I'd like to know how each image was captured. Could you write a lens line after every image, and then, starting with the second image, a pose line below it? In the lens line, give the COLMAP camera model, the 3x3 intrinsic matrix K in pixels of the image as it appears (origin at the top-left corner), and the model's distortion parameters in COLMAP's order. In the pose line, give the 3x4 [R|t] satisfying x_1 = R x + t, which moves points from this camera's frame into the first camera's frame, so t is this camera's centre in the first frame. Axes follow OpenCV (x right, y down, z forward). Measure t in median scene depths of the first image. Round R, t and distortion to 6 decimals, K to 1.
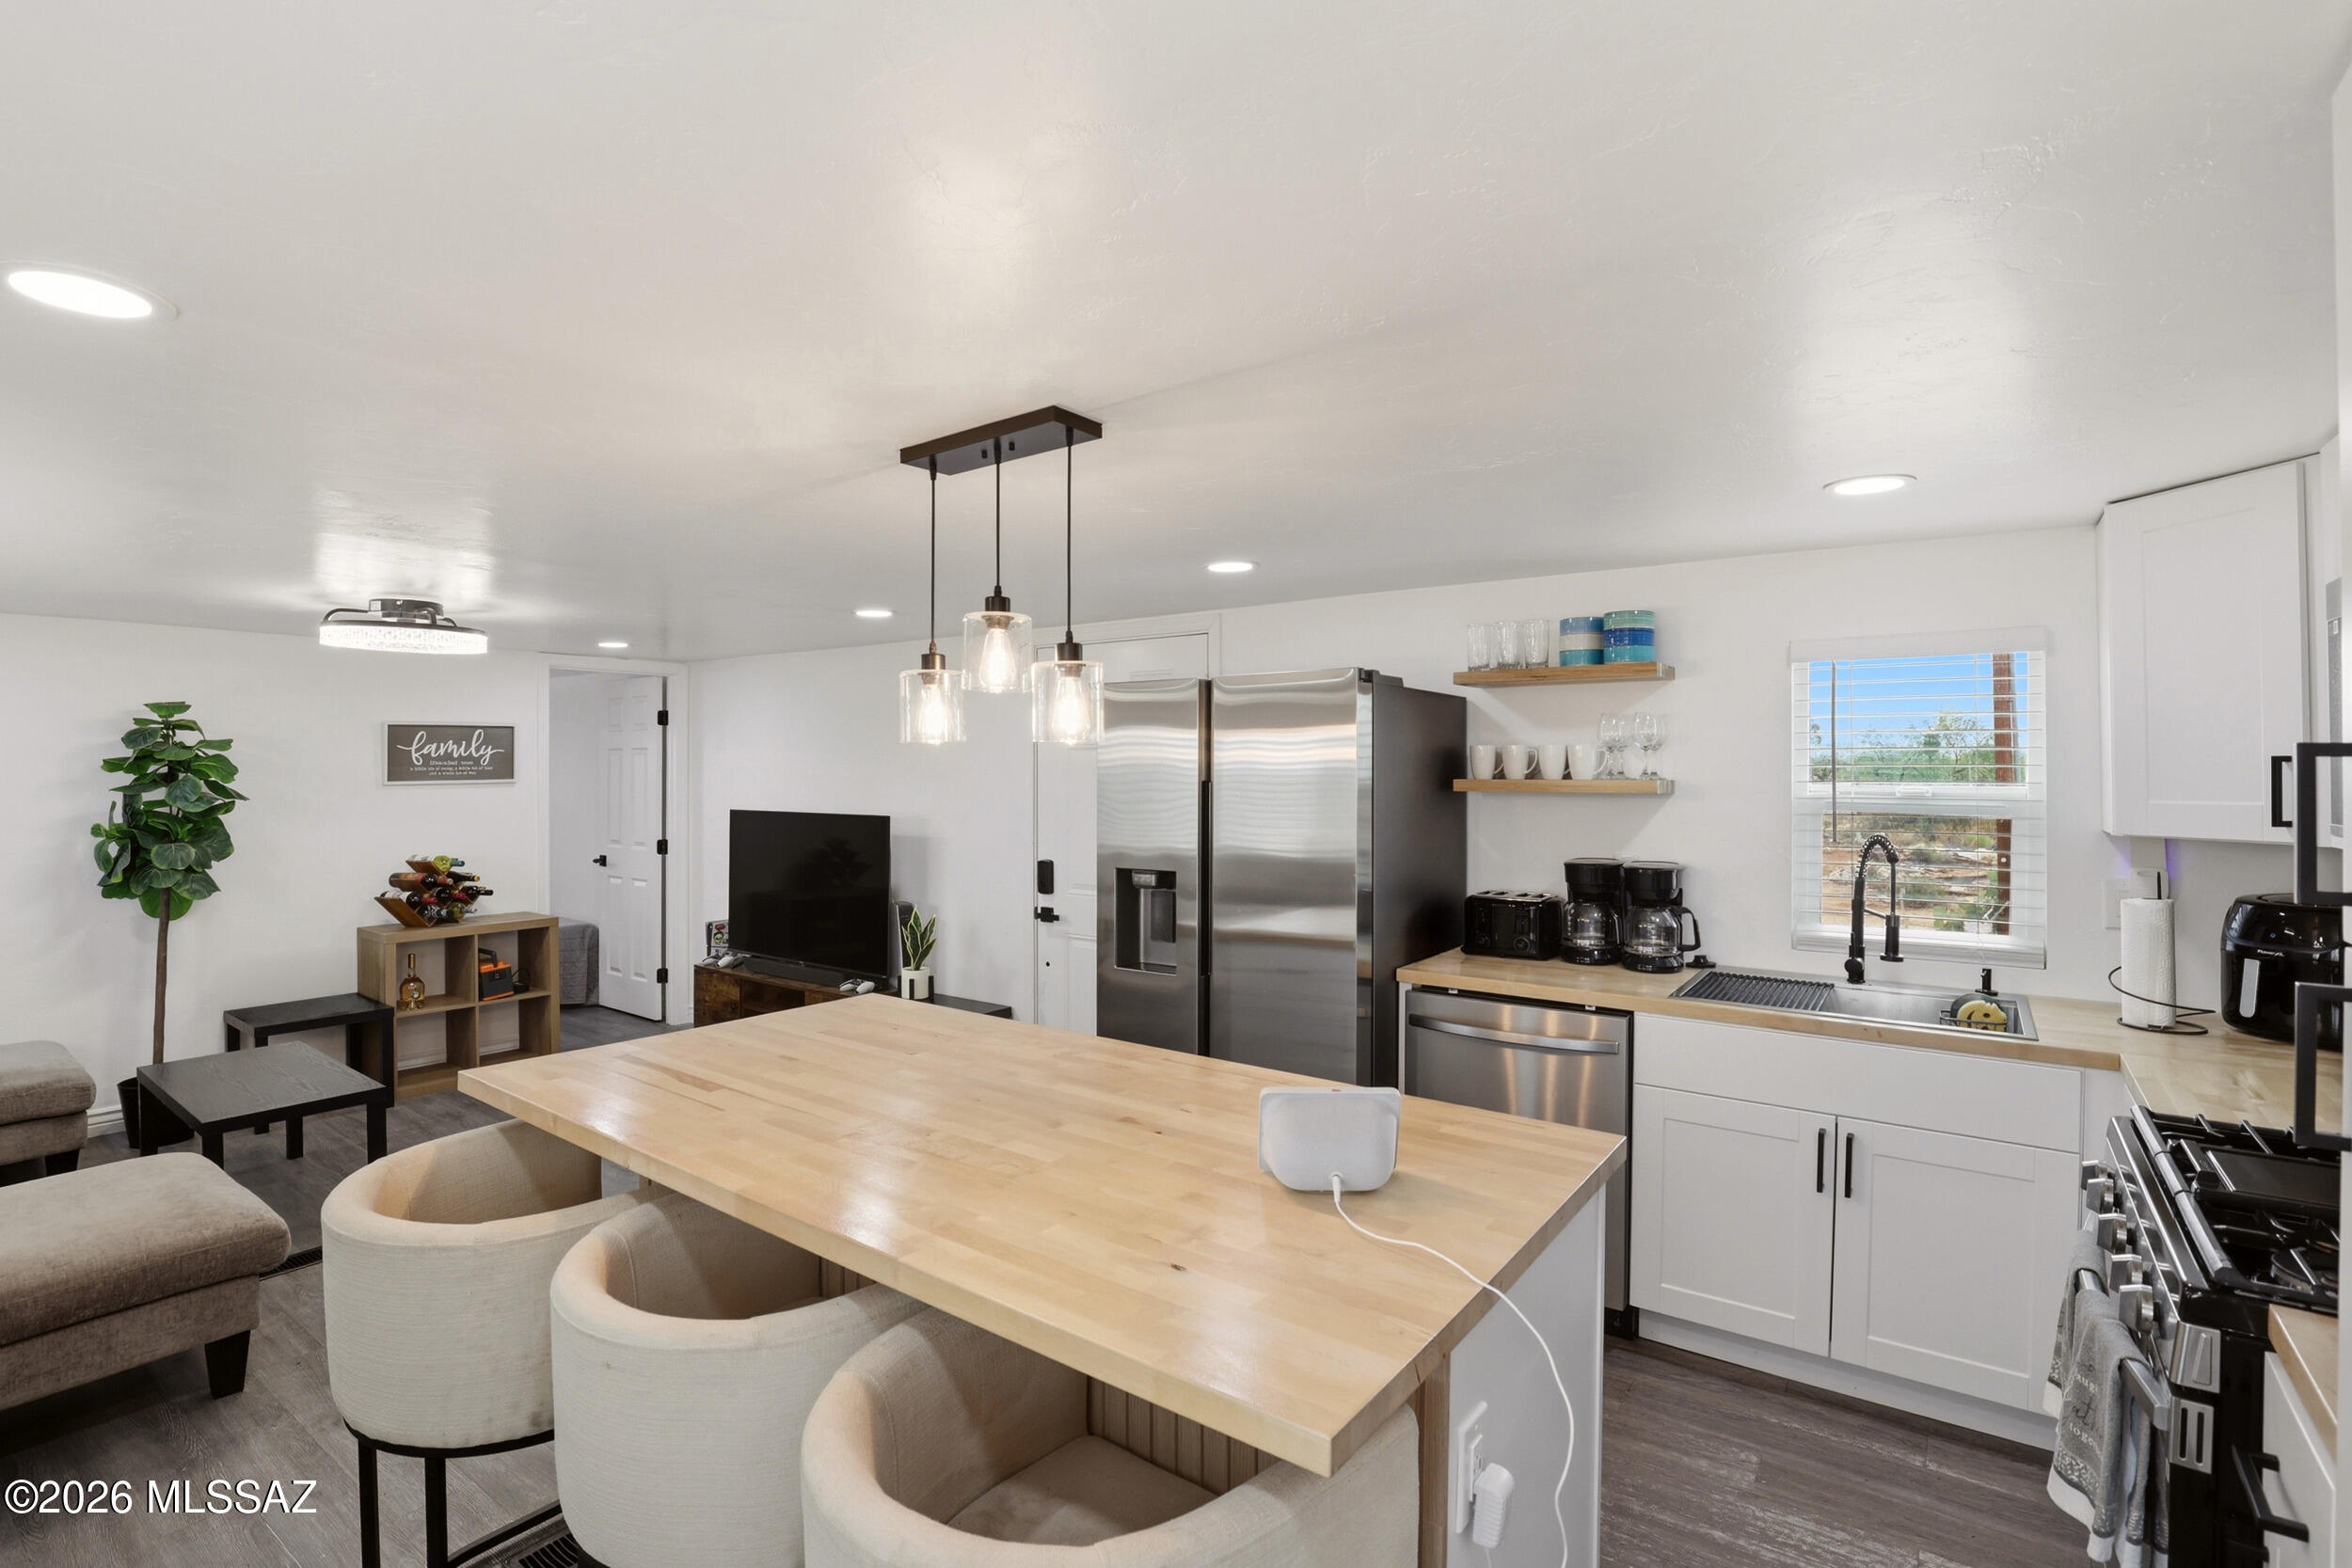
lens RADIAL K [[1089.1, 0, 1169.2], [0, 1089.1, 766.3], [0, 0, 1]] dist [-0.040349, 0.007176]
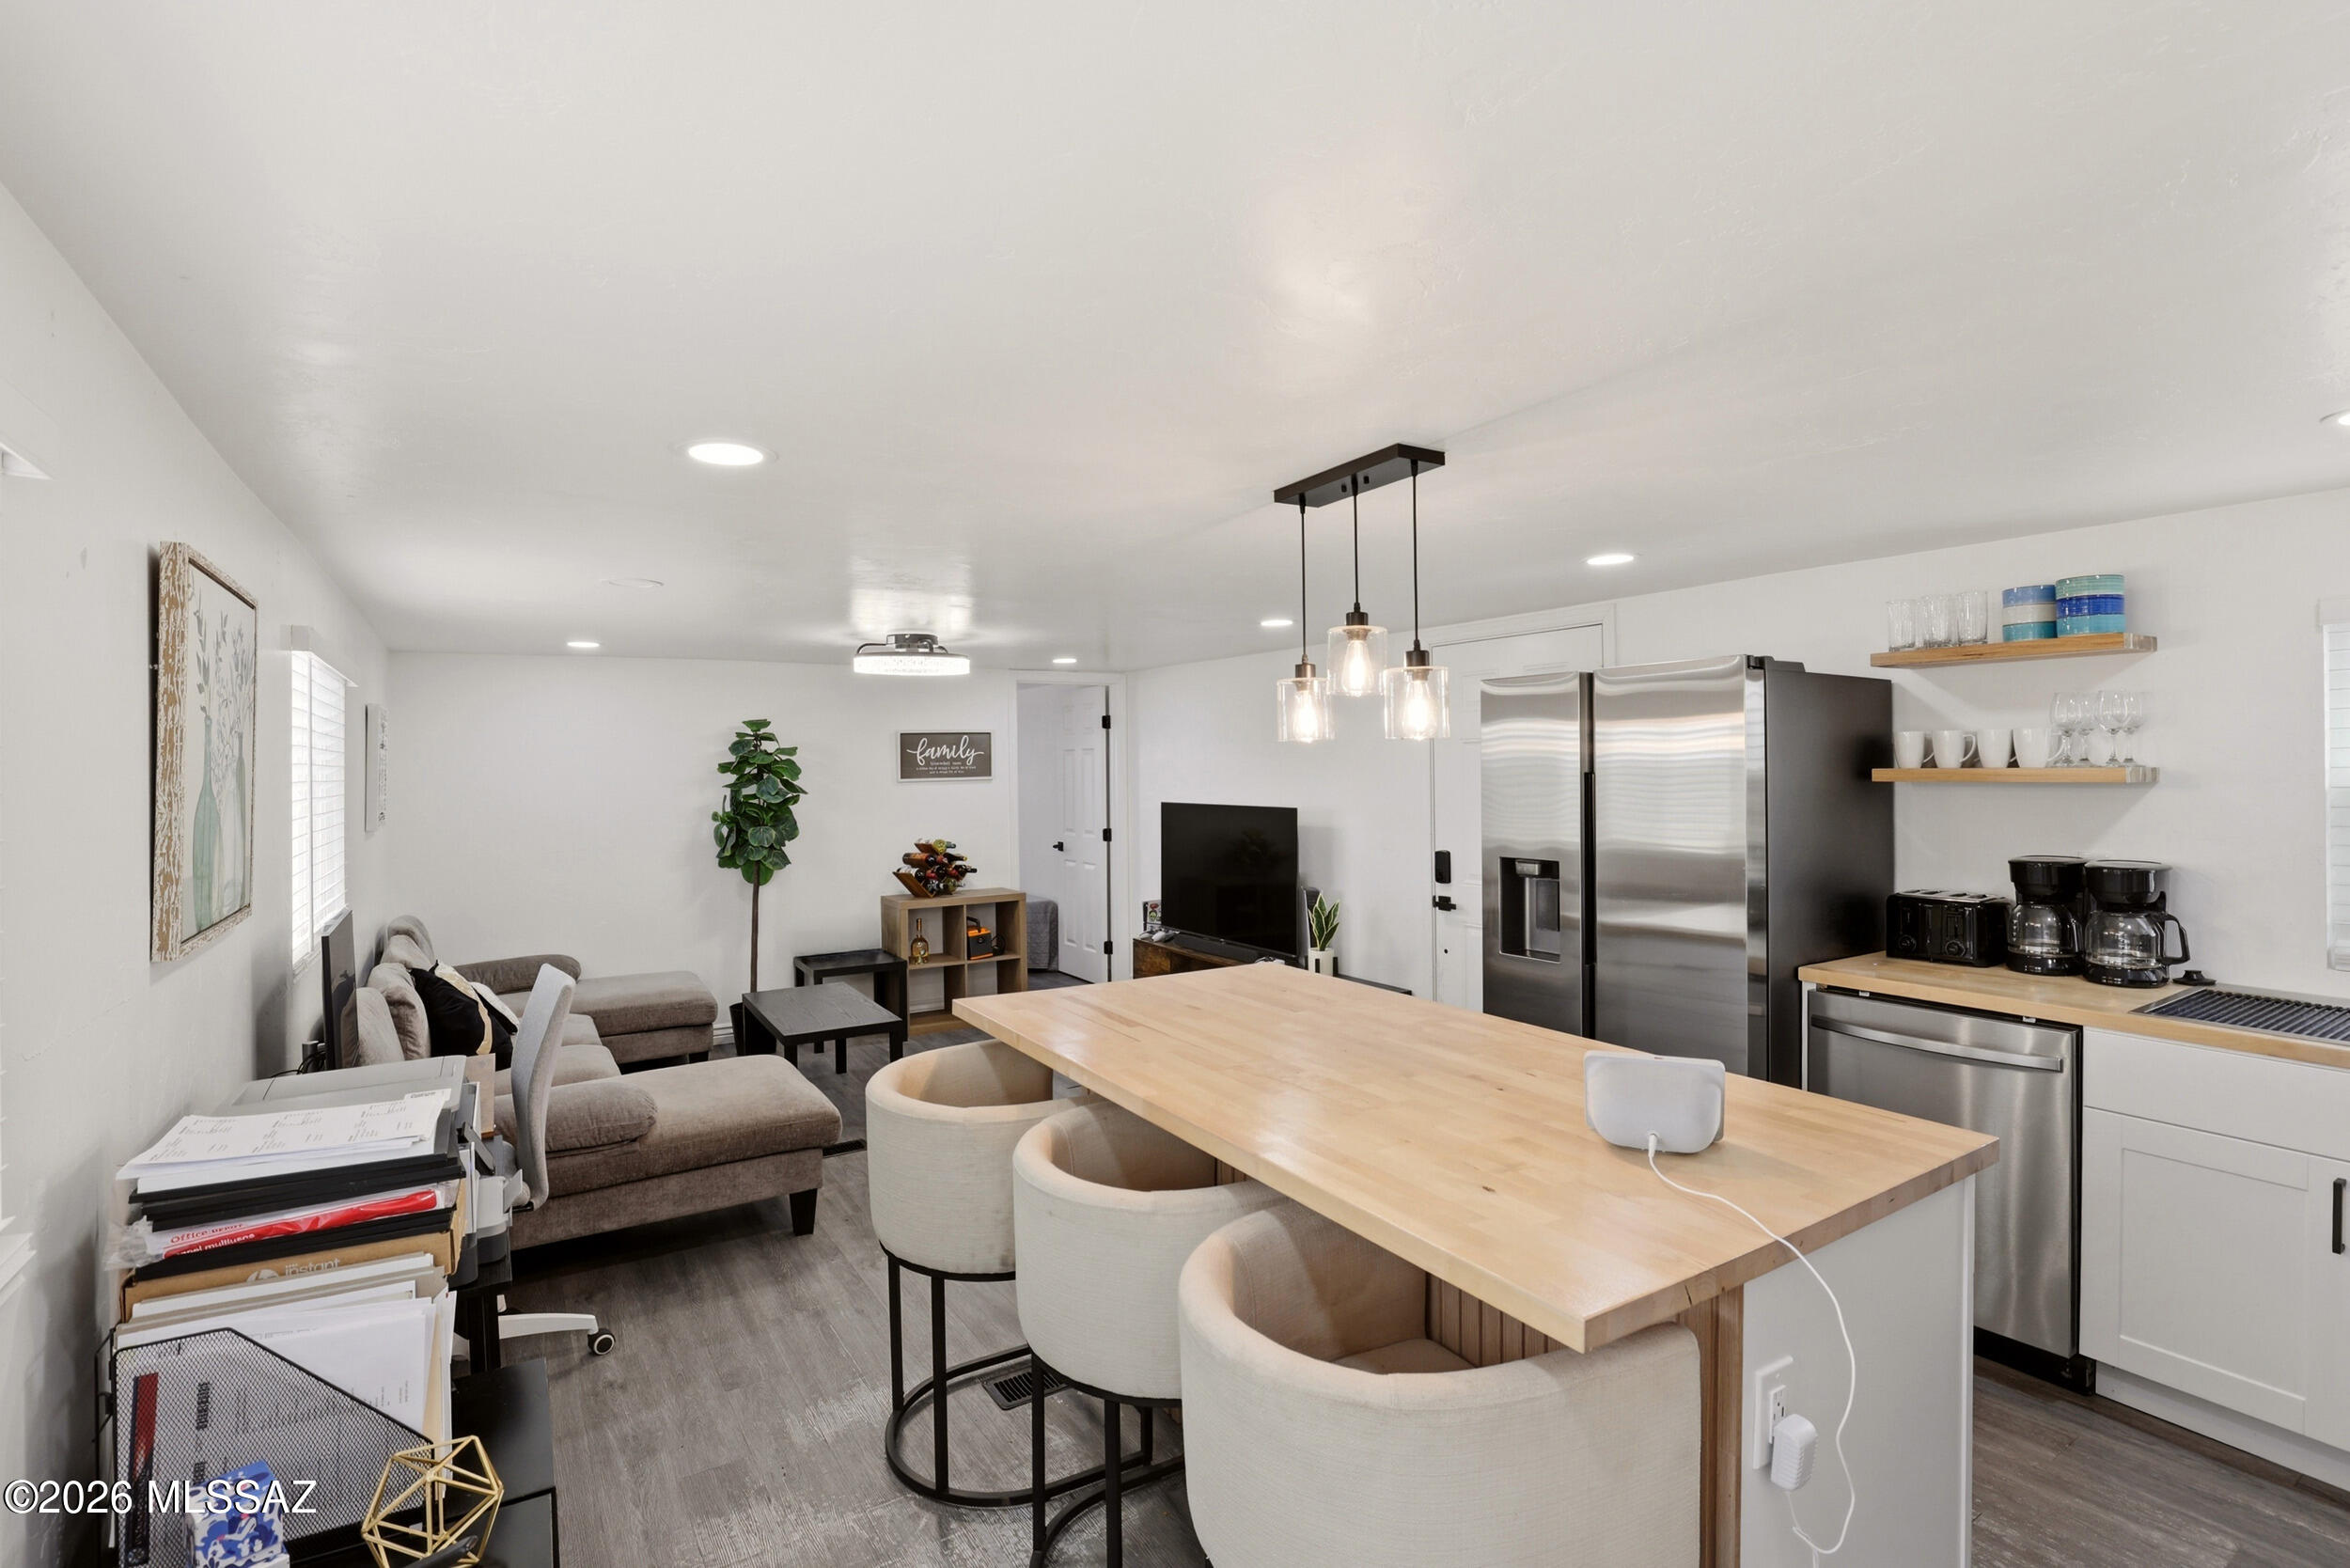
lens RADIAL K [[1088.3, 0, 1175.3], [0, 1088.3, 768.7], [0, 0, 1]] dist [-0.040349, 0.007176]
pose [[0.927951, -0.009542, -0.372579, 0.054279], [0.012013, 0.999919, 0.004310, 0.001071], [0.372508, -0.008475, 0.927990, -0.081804]]
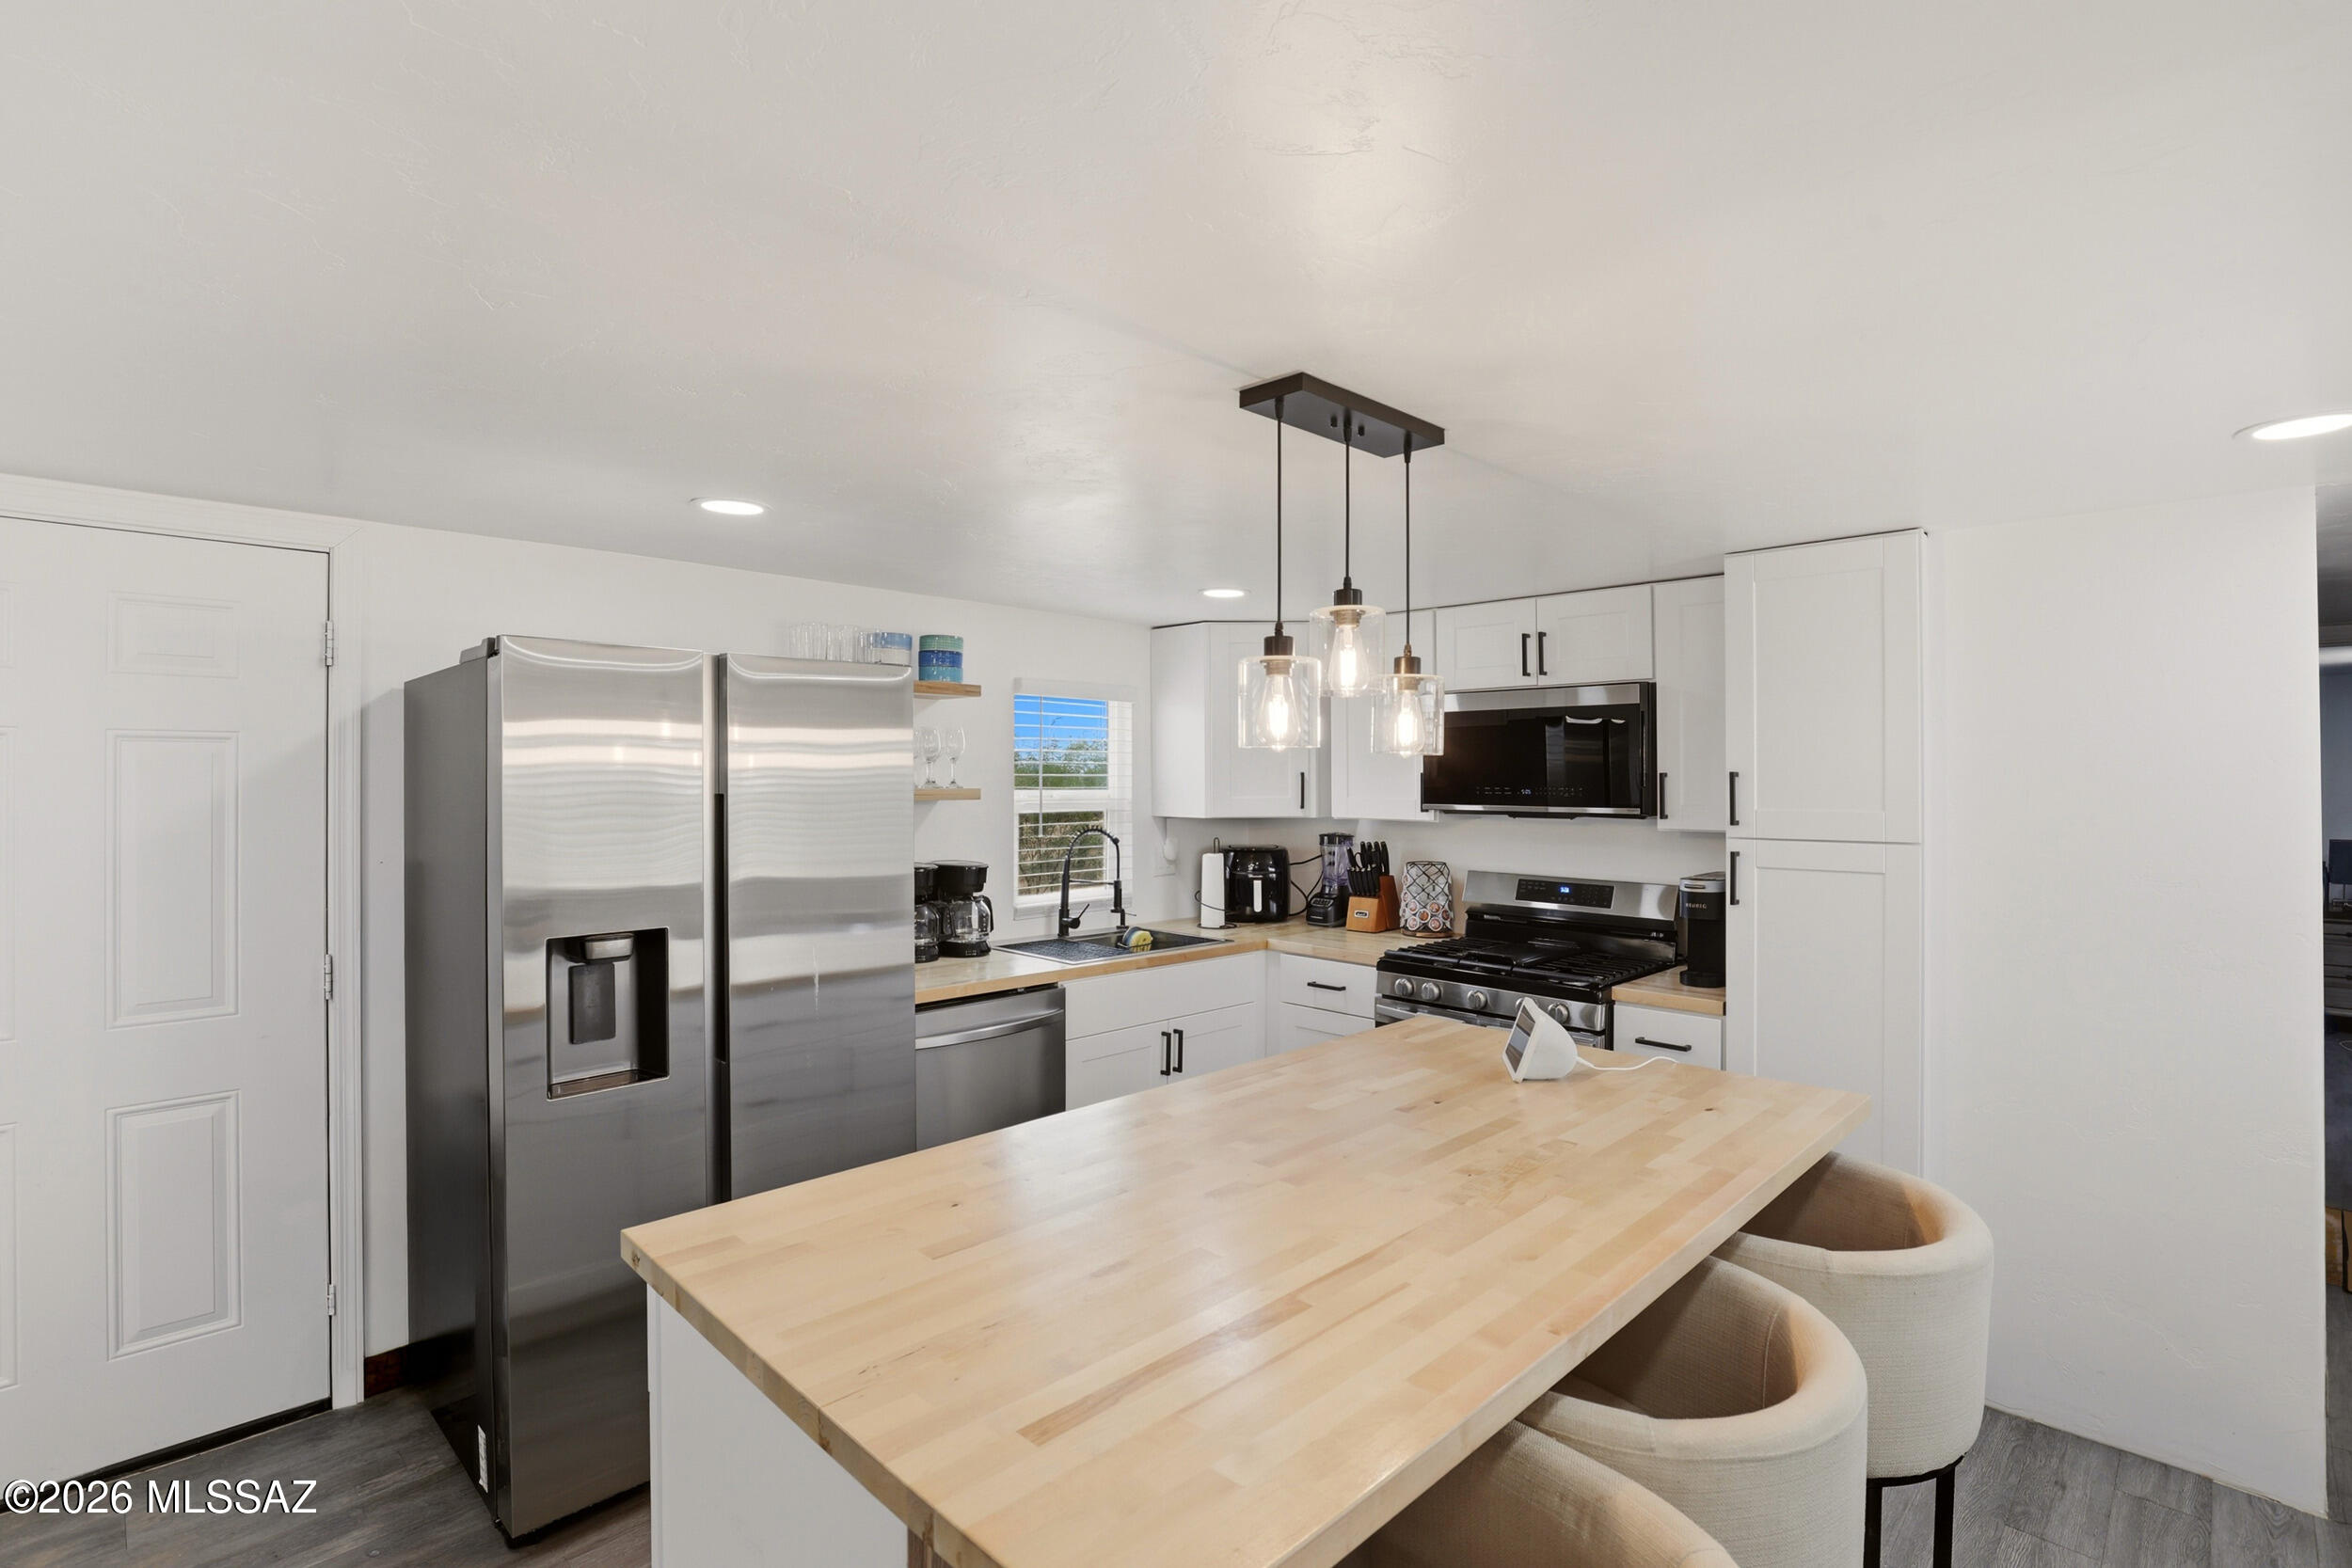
lens RADIAL K [[1089.1, 0, 1188.5], [0, 1089.1, 778.6], [0, 0, 1]] dist [-0.040349, 0.007176]
pose [[0.150325, -0.001637, 0.988635, -0.650735], [-0.003836, 0.999990, 0.002239, 0.000000], [-0.988629, -0.004129, 0.150317, 0.603236]]
